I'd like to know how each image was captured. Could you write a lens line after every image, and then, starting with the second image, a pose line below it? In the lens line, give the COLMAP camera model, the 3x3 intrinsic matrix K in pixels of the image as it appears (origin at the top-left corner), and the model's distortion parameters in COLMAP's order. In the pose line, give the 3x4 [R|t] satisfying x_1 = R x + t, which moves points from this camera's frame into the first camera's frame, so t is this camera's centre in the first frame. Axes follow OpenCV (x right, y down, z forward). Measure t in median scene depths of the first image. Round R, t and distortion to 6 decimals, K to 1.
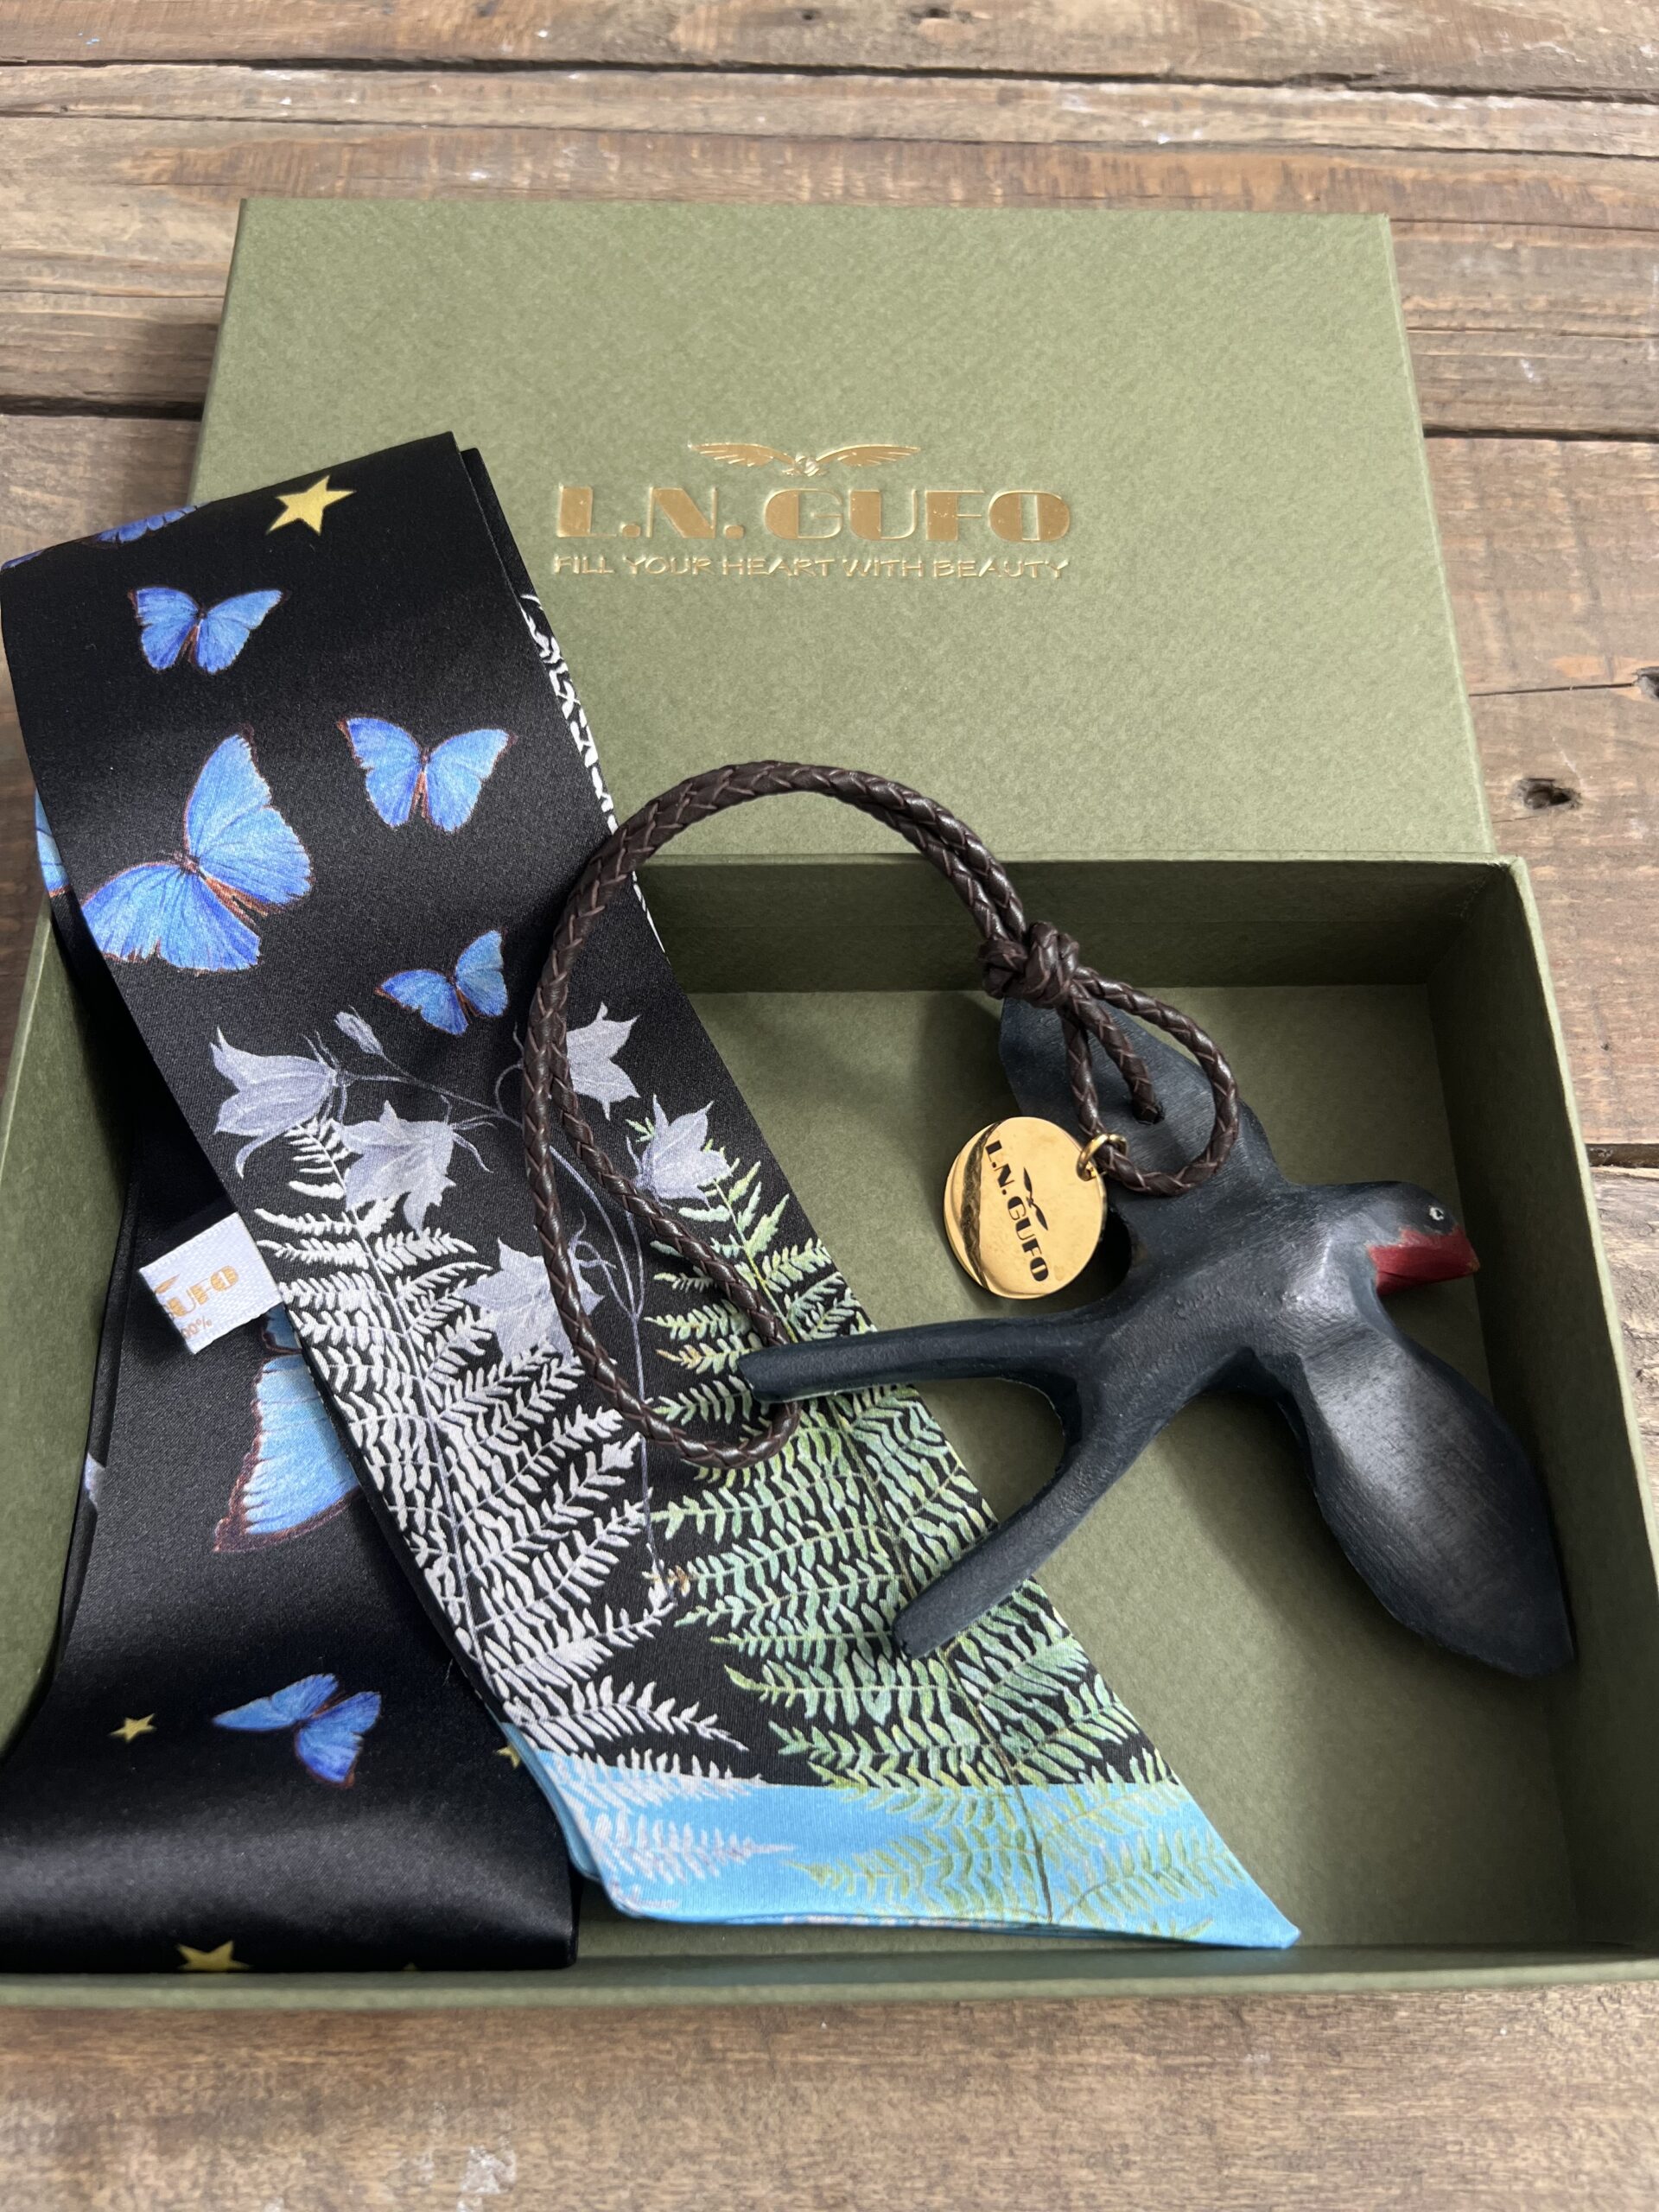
lens RADIAL K [[1740.1, 0, 838.7], [0, 1740.1, 1108.6], [0, 0, 1]] dist [0.028619, -0.065171]
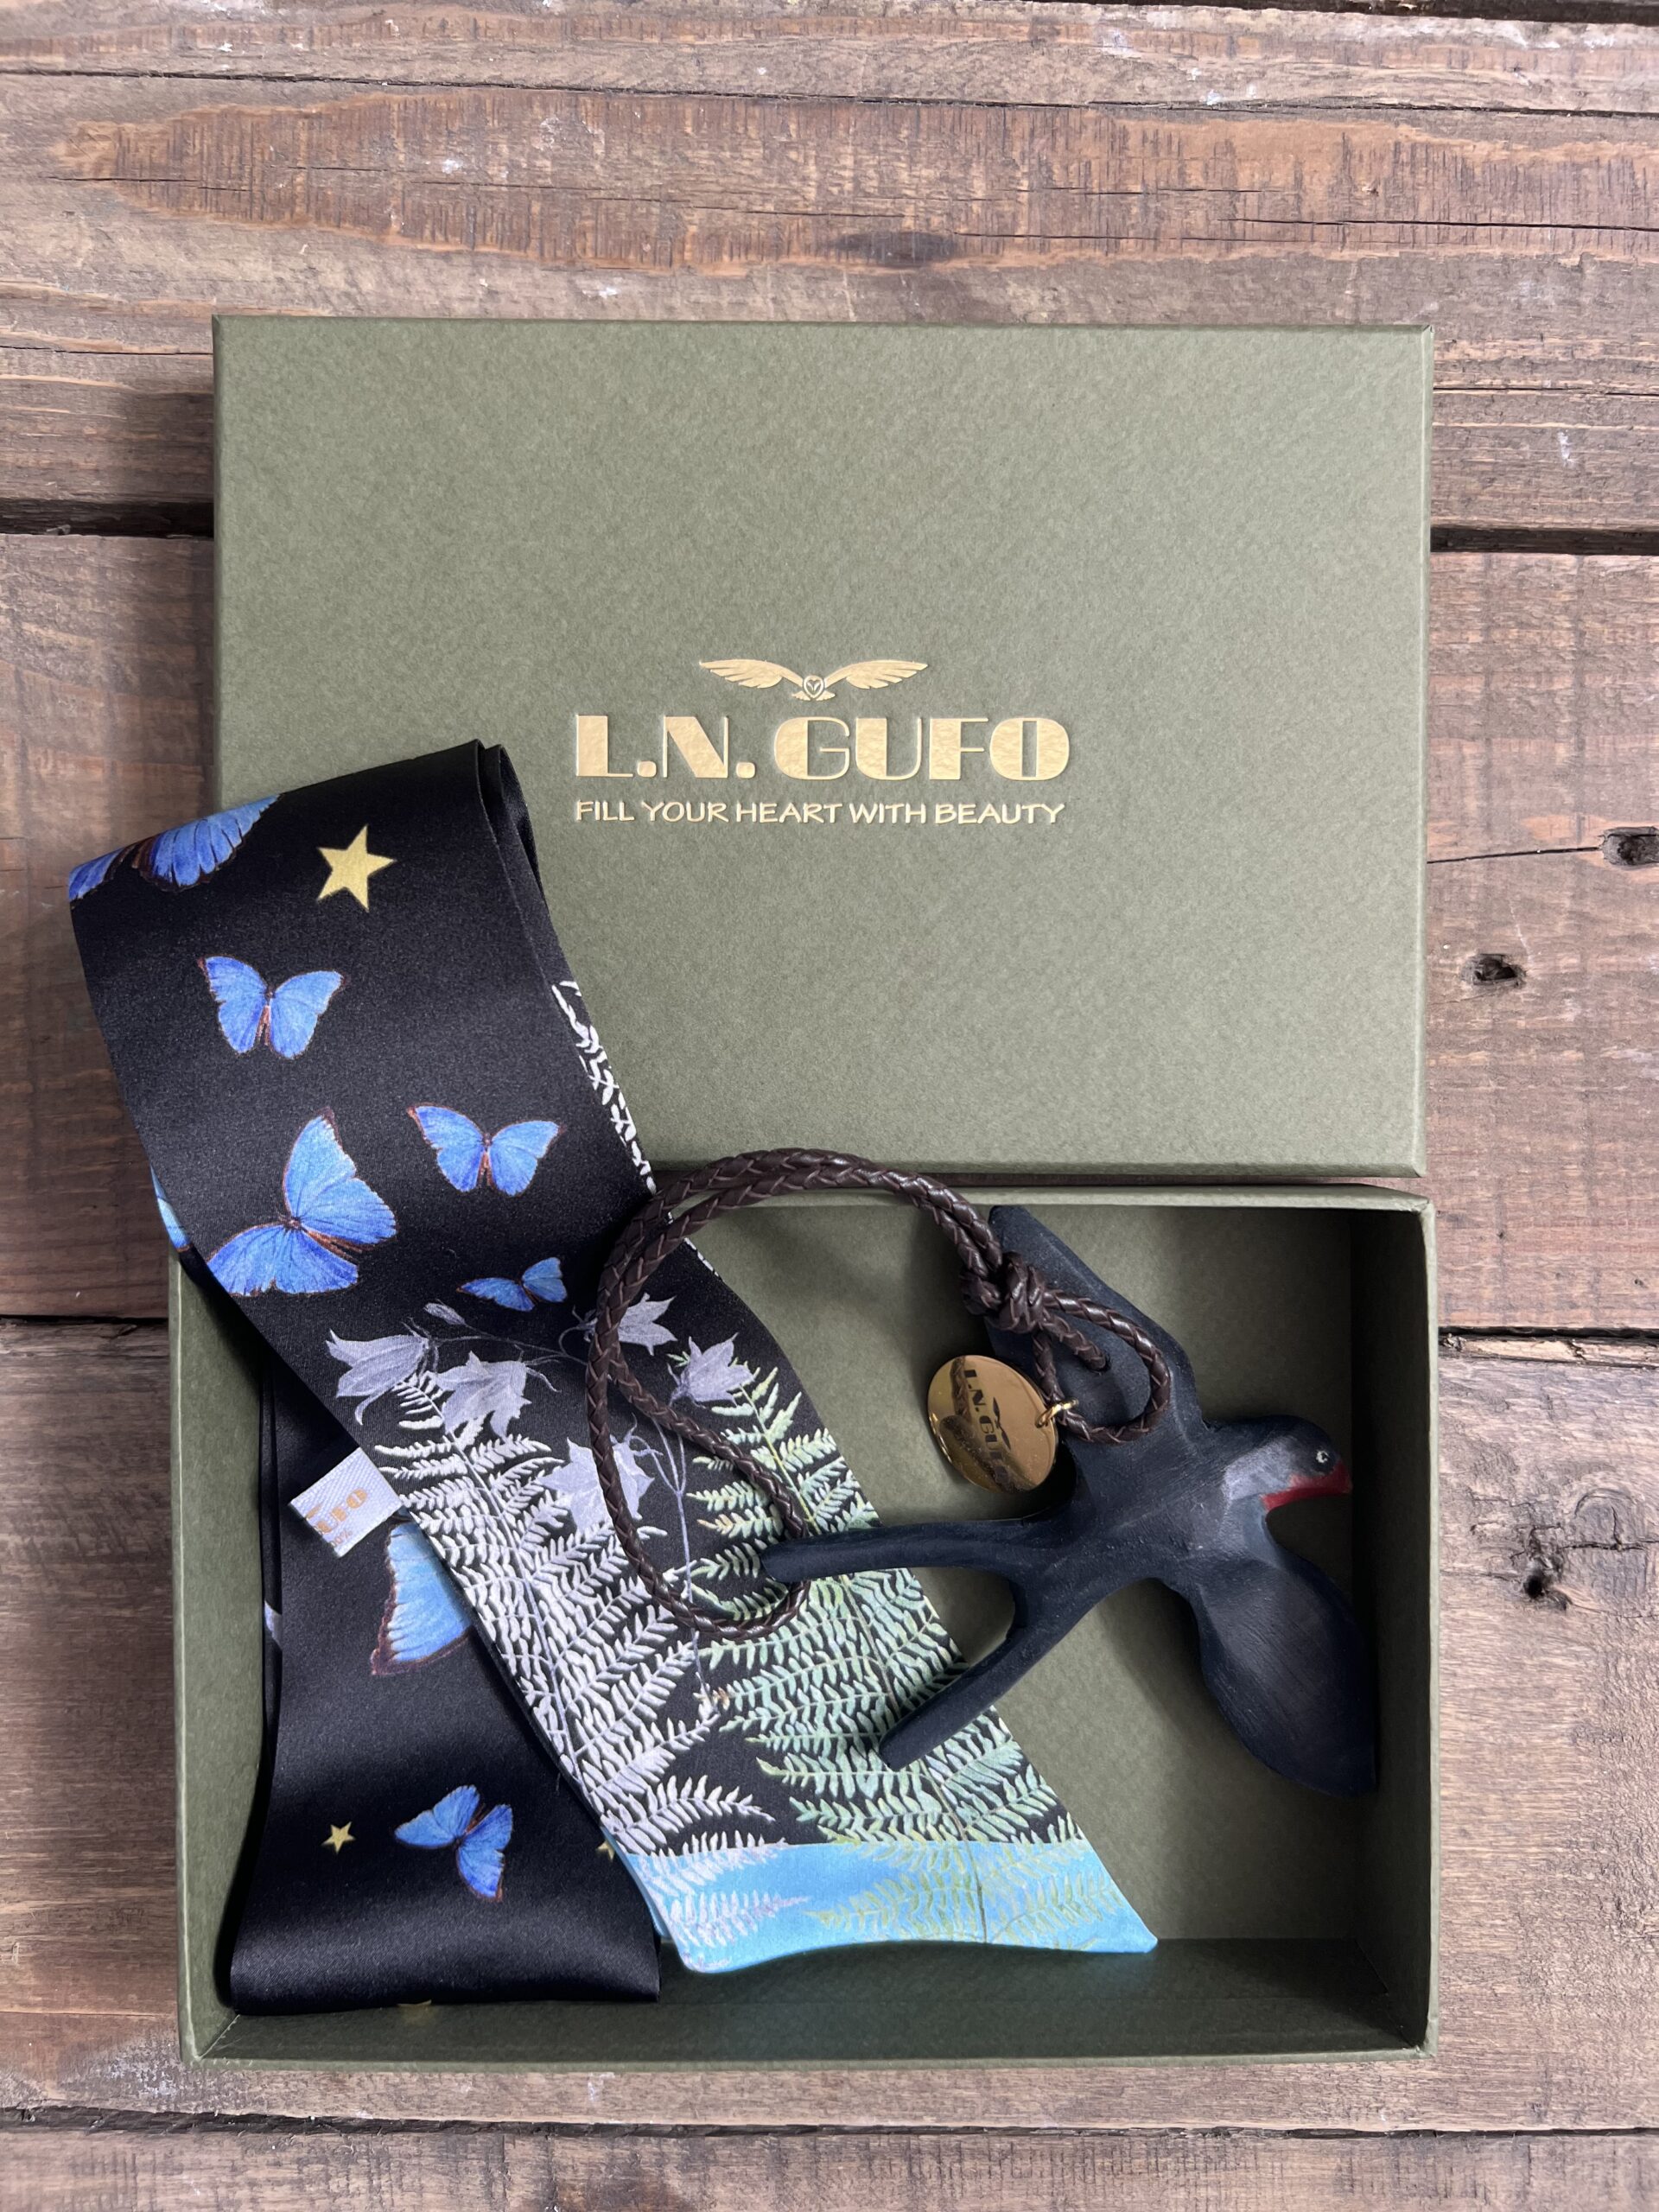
lens RADIAL K [[1770.7, 0, 826.8], [0, 1770.7, 1104.8], [0, 0, 1]] dist [0.030962, -0.073806]
pose [[0.999972, 0.005309, -0.005303, -0.005364], [-0.002694, 0.913580, 0.406649, -0.671499], [0.007004, -0.406623, 0.913569, -0.058164]]
